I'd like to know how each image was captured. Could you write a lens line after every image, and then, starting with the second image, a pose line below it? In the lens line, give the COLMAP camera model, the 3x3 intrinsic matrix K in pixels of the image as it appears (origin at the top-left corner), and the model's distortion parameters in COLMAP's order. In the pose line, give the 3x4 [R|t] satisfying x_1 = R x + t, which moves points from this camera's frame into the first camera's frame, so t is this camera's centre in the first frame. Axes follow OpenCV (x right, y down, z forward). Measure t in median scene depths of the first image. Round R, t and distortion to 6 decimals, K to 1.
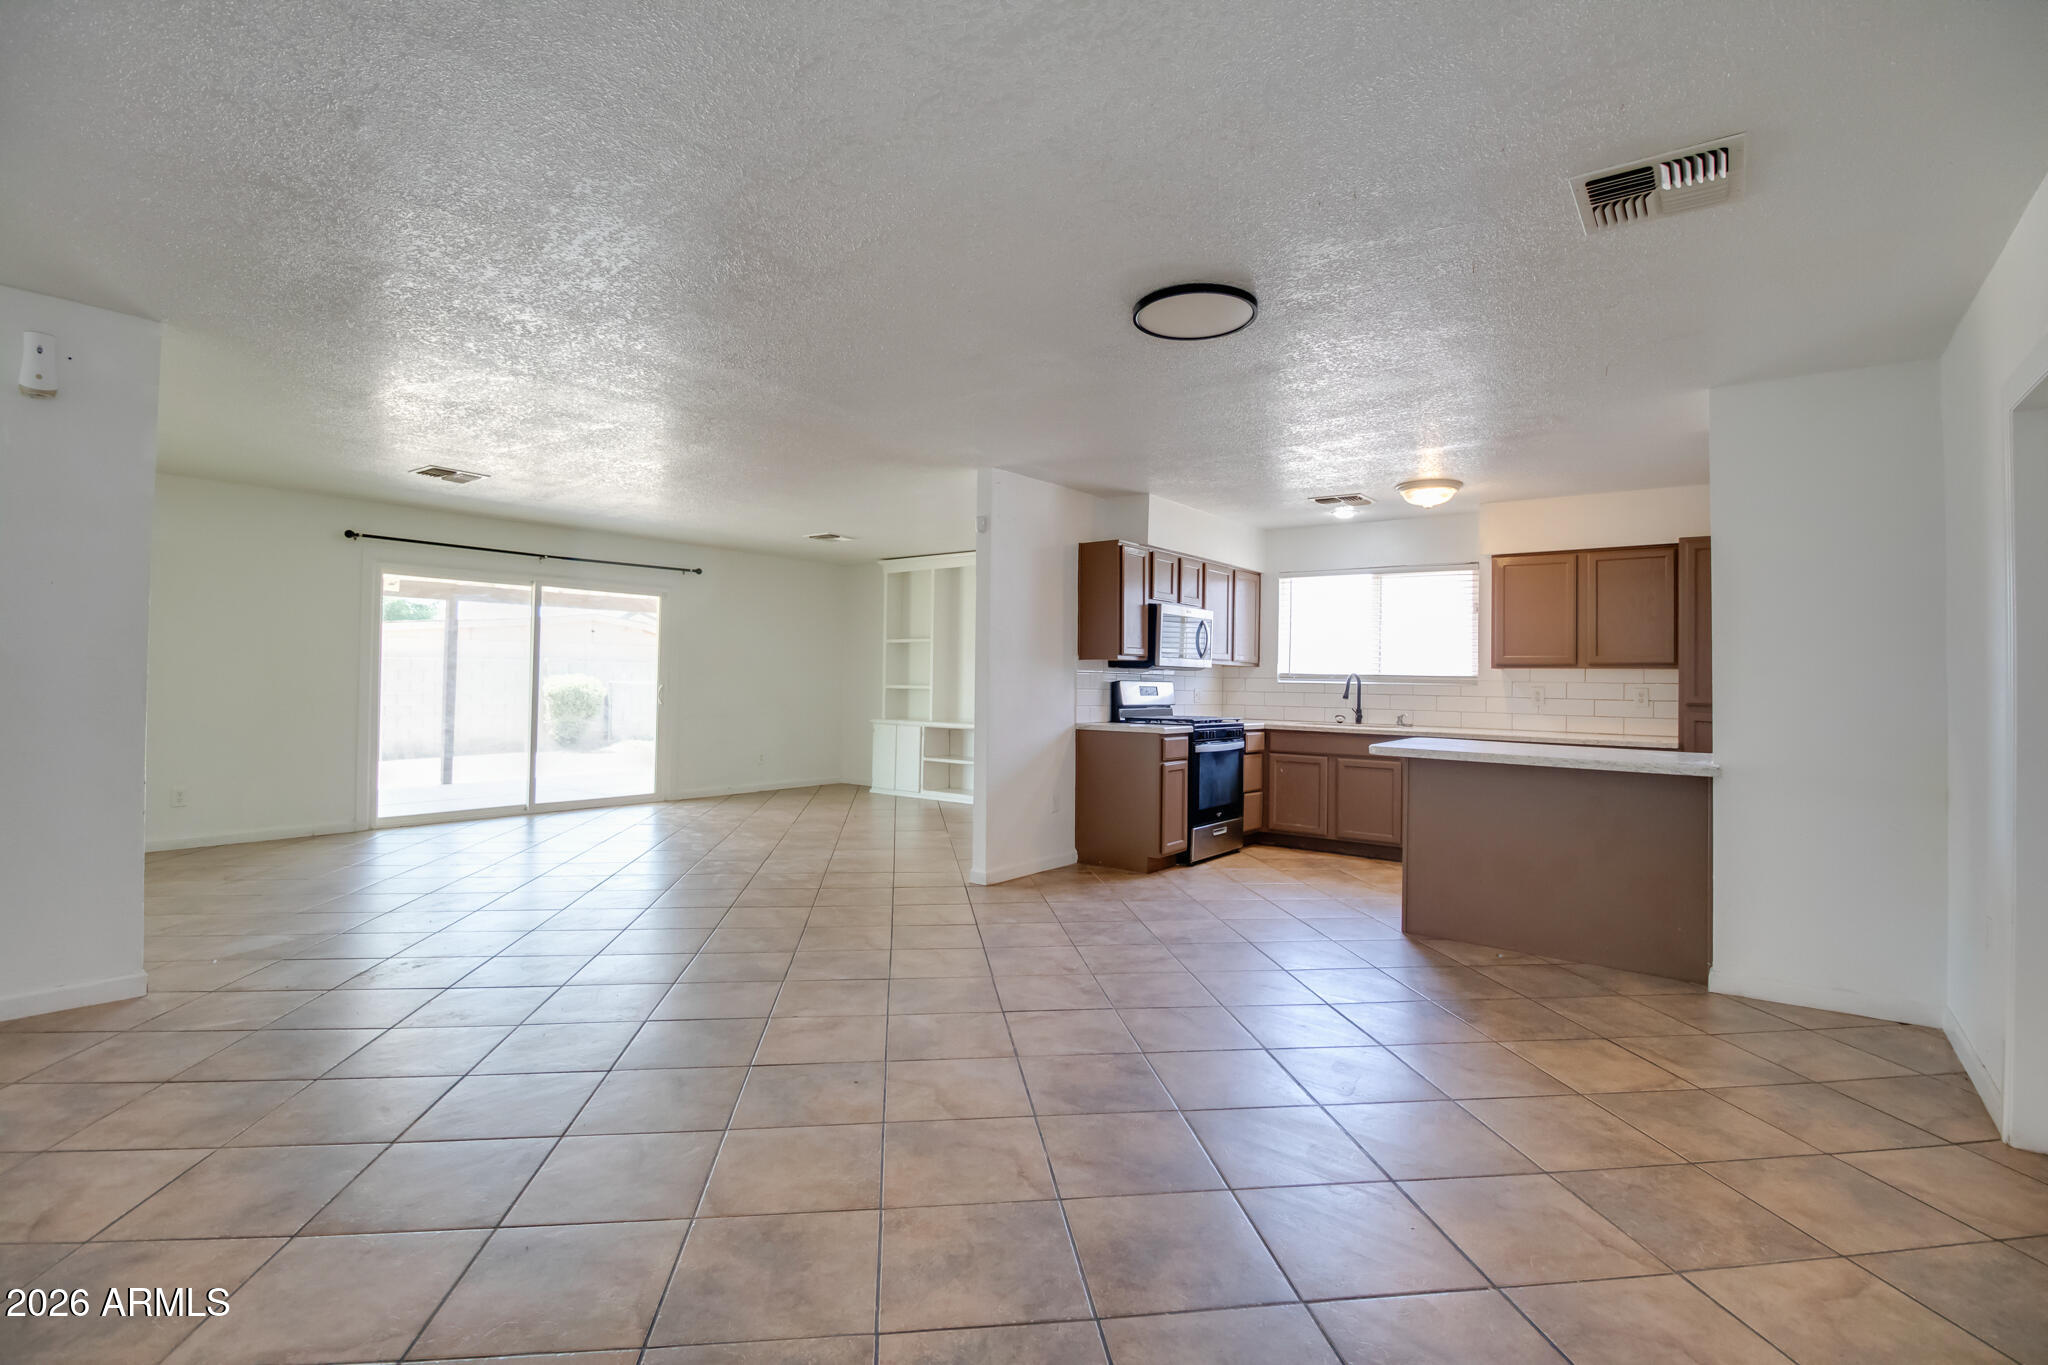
lens RADIAL K [[948.7, 0, 1027.2], [0, 948.7, 663.1], [0, 0, 1]] dist [-0.001576, -0.012930]
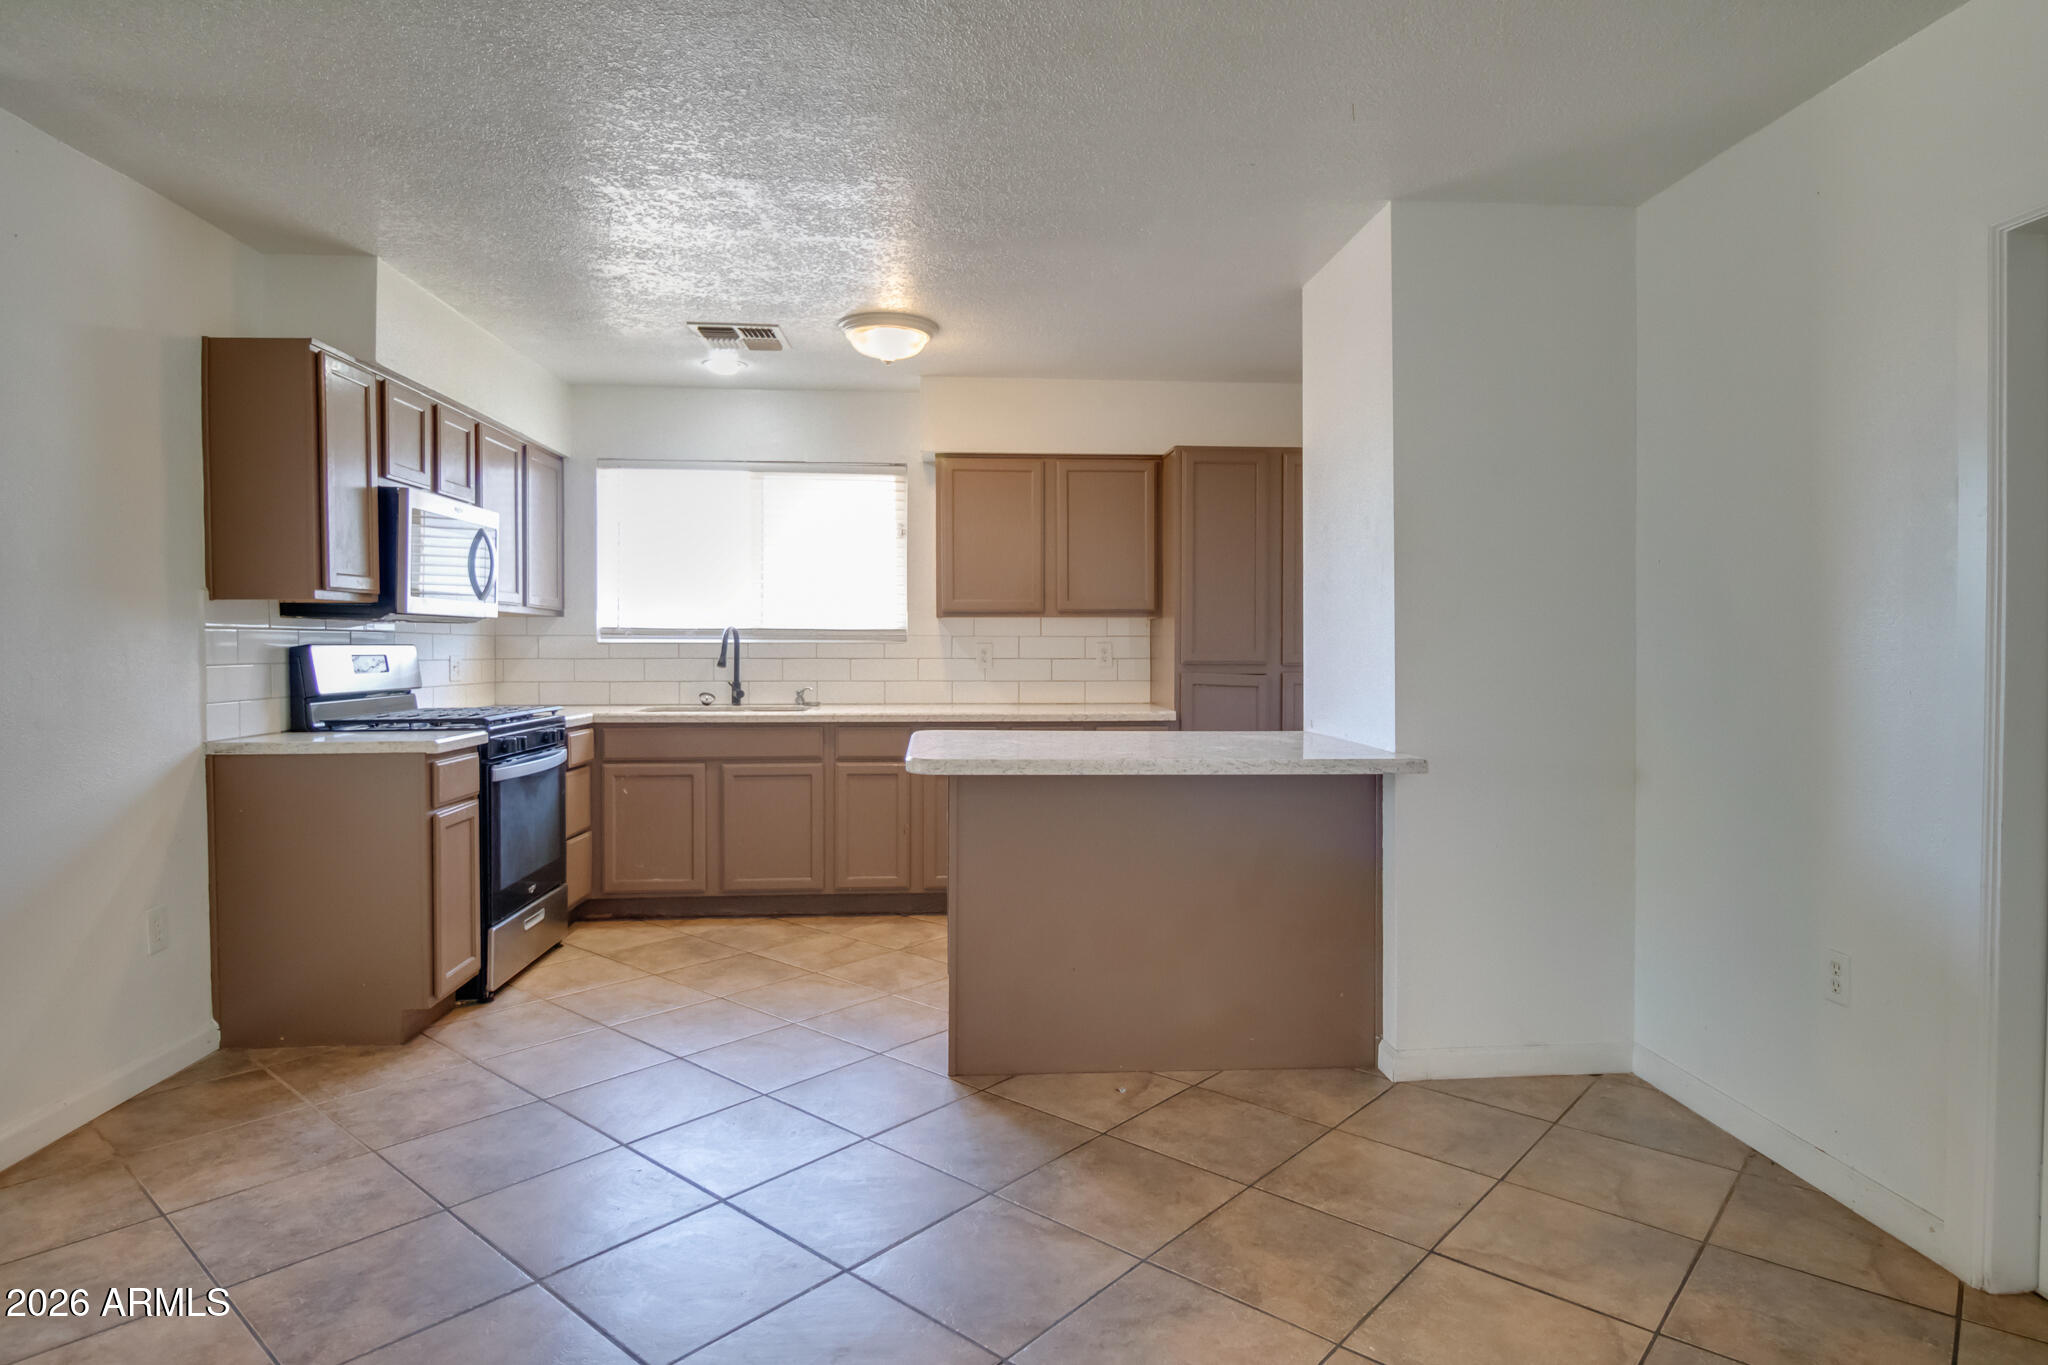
lens RADIAL K [[1138.3, 0, 1026.2], [0, 1138.3, 660.5], [0, 0, 1]] dist [0.004283, -0.013515]
pose [[0.748220, -0.026316, 0.662928, -0.012905], [0.000206, 0.999222, 0.039433, 0.004088], [-0.663450, -0.029368, 0.747644, 0.328617]]
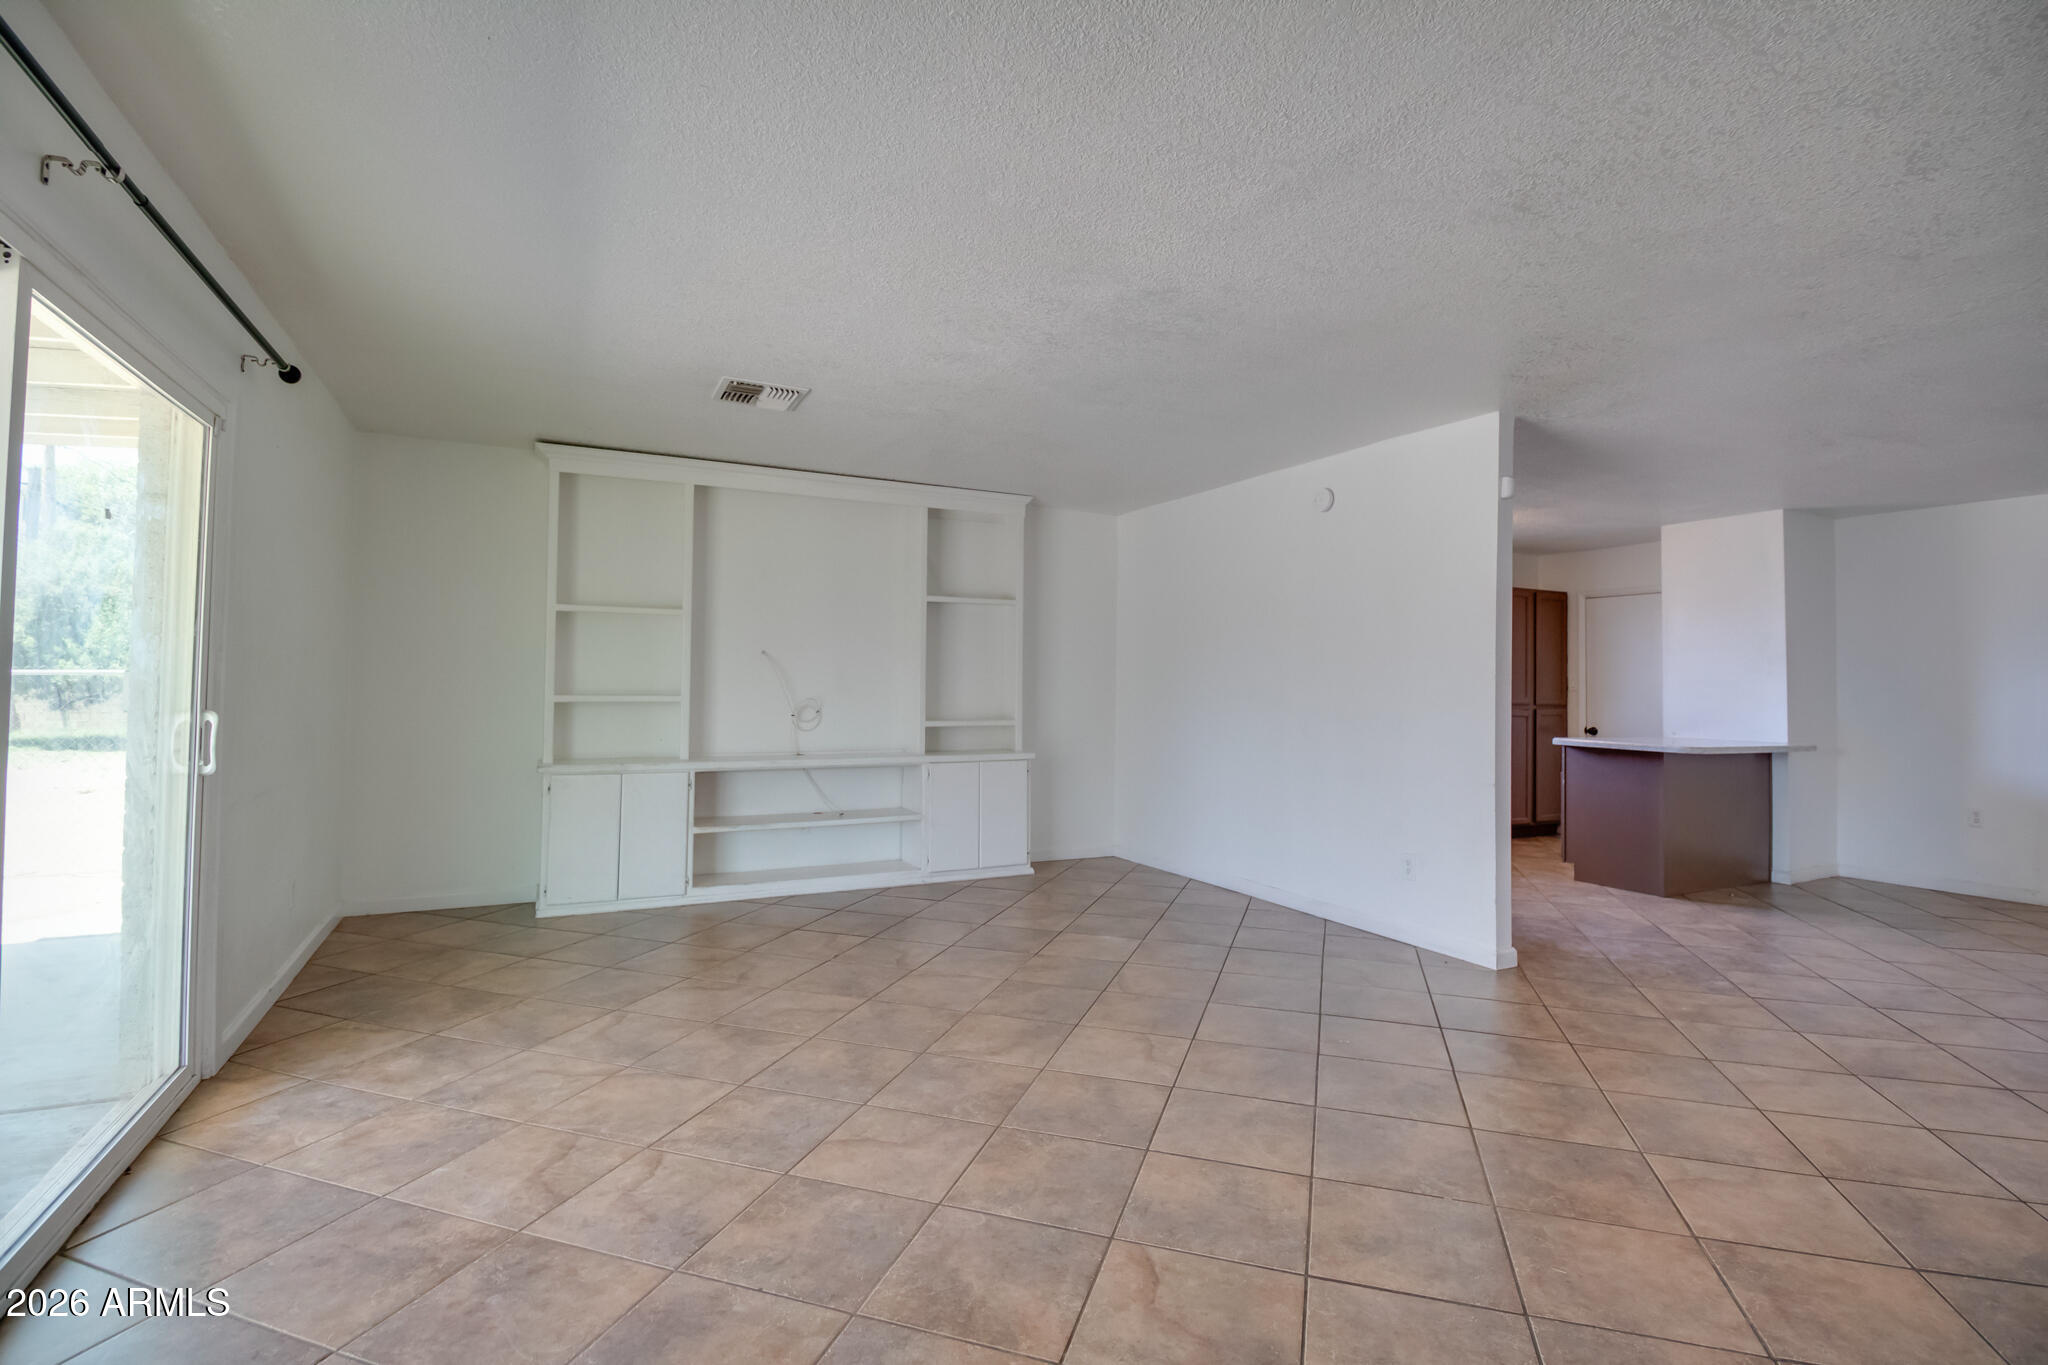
lens RADIAL K [[948.7, 0, 1027.2], [0, 948.7, 663.1], [0, 0, 1]] dist [-0.001576, -0.012930]
pose [[0.434383, 0.013363, 0.900629, -0.750147], [-0.022944, 0.999730, -0.003767, 0.003702], [-0.900436, -0.019028, 0.434573, 0.860882]]
